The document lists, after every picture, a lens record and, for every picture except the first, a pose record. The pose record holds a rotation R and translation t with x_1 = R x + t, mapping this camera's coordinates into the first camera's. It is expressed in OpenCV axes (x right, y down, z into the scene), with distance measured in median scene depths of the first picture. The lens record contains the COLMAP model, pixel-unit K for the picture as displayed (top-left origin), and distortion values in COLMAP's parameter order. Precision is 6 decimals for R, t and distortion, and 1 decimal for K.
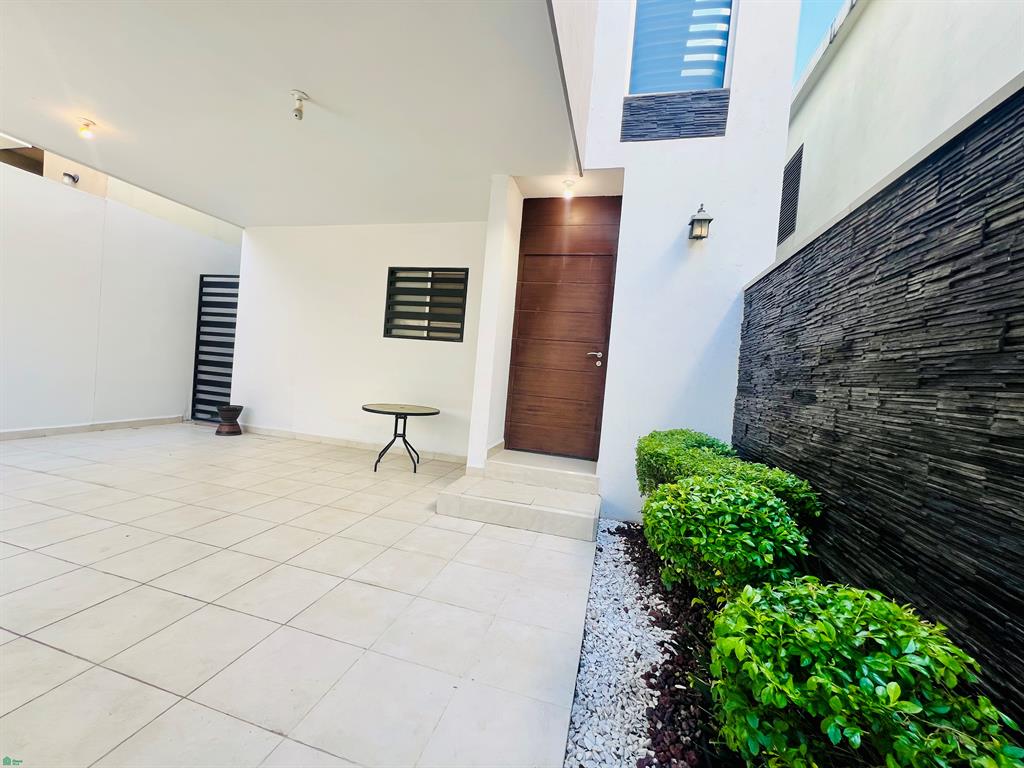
lens RADIAL K [[407.5, 0, 511.6], [0, 407.5, 385.9], [0, 0, 1]] dist [-0.002596, 0.000866]
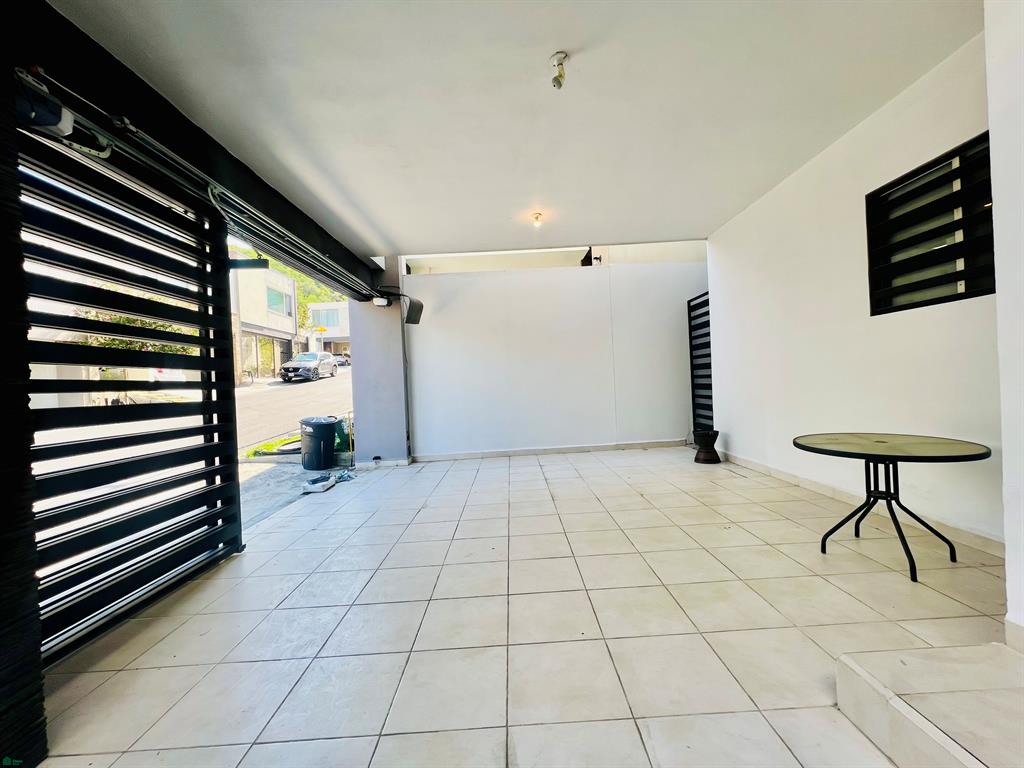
lens RADIAL K [[407.5, 0, 510.8], [0, 407.5, 384.4], [0, 0, 1]] dist [-0.002596, 0.000866]
pose [[0.257423, -0.093399, -0.961775, 0.142222], [0.042423, 0.995451, -0.085314, 0.006507], [0.965367, -0.018839, 0.260214, 0.510059]]
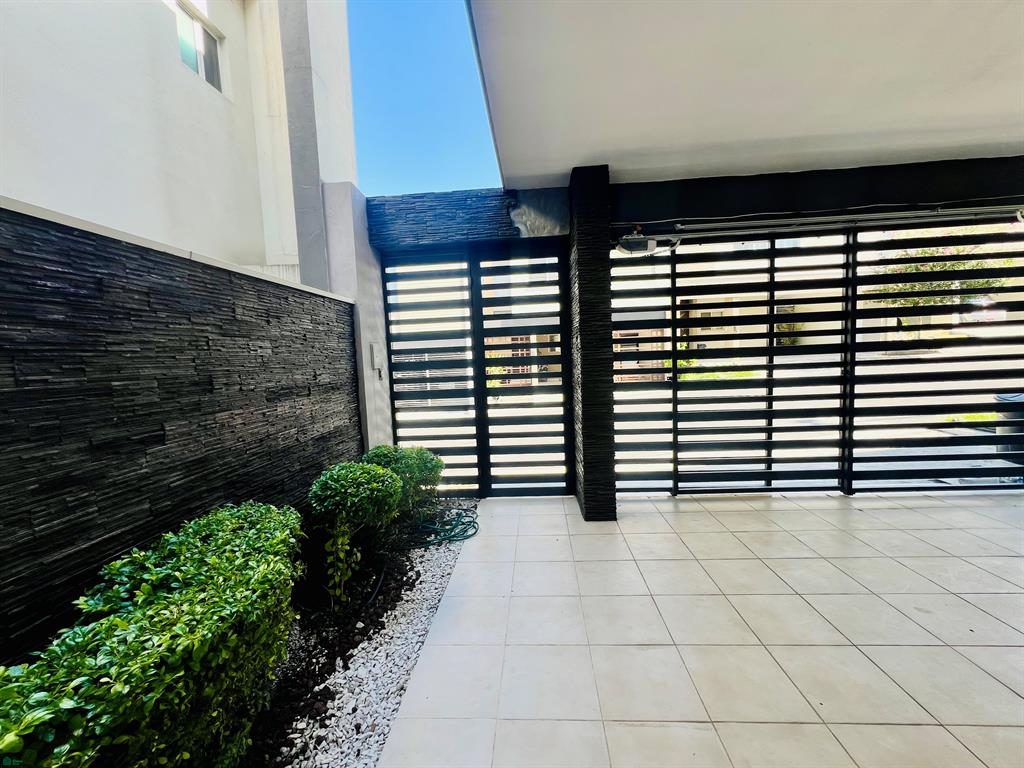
lens RADIAL K [[407.5, 0, 512.0], [0, 407.5, 382.8], [0, 0, 1]] dist [-0.002596, 0.000866]
pose [[-0.980093, -0.025611, -0.196882, 0.089774], [-0.043665, 0.995171, 0.087915, -0.105699], [0.193680, 0.094761, -0.976478, 1.052795]]
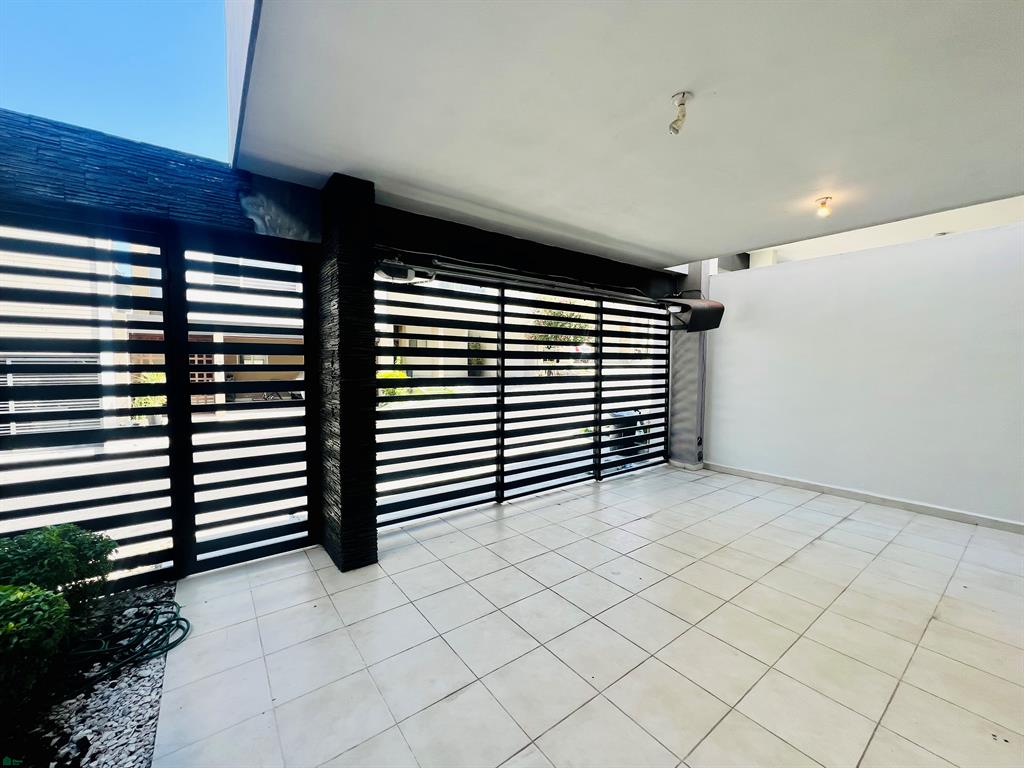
lens RADIAL K [[407.5, 0, 511.2], [0, 407.5, 382.2], [0, 0, 1]] dist [-0.002596, 0.000866]
pose [[-0.617424, -0.050137, -0.785031, 0.185744], [-0.080797, 0.996731, -0.000111, -0.123227], [0.782470, 0.063359, -0.619456, 0.947853]]
